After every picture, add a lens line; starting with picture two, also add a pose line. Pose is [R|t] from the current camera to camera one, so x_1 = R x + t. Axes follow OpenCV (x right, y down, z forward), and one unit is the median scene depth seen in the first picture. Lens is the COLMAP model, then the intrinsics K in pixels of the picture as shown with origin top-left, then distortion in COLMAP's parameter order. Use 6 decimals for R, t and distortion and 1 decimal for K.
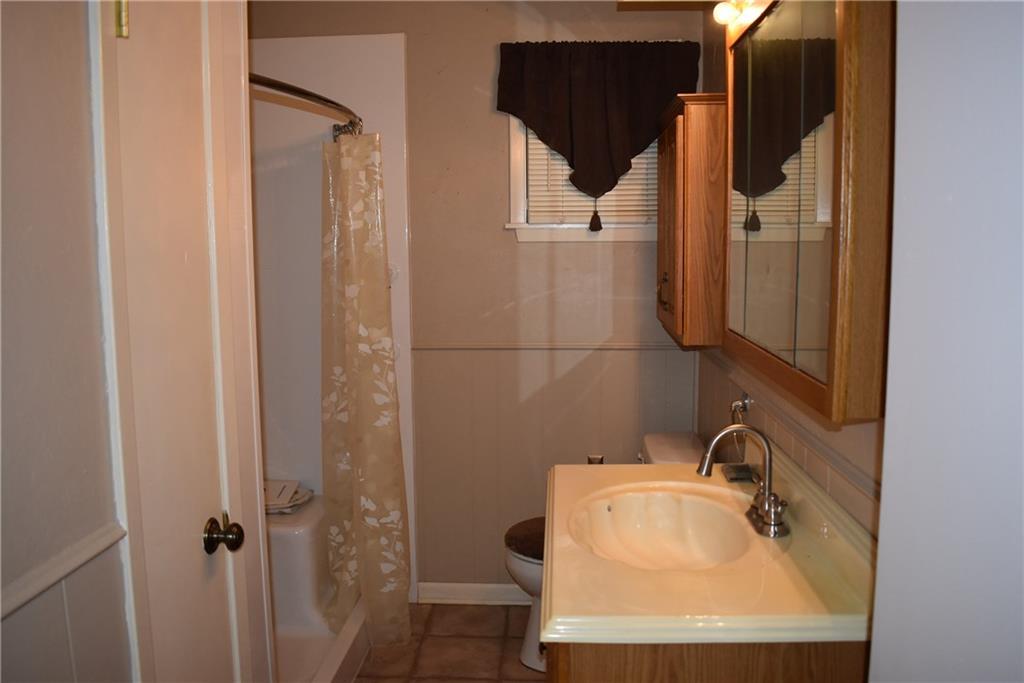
lens RADIAL K [[826.6, 0, 515.7], [0, 826.6, 340.9], [0, 0, 1]] dist [-0.081908, 0.000828]
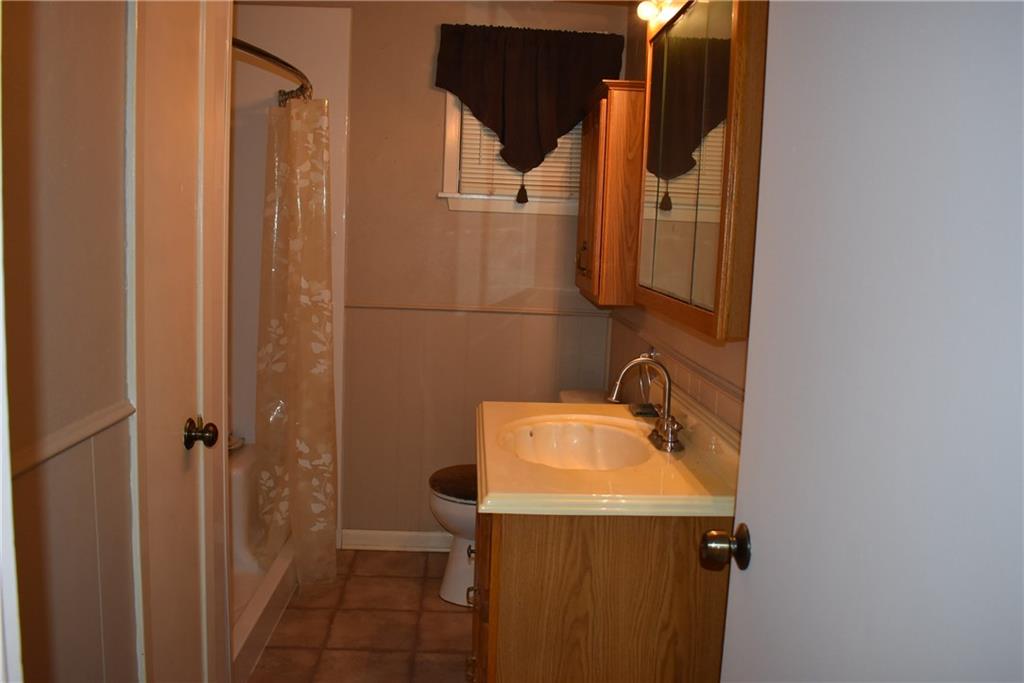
lens RADIAL K [[852.7, 0, 512.0], [0, 852.7, 341.5], [0, 0, 1]] dist [-0.077051, 0.003734]
pose [[0.993885, 0.036194, 0.104320, -0.029248], [-0.036679, 0.999323, 0.002735, 0.050755], [-0.104150, -0.006545, 0.994540, -0.125028]]
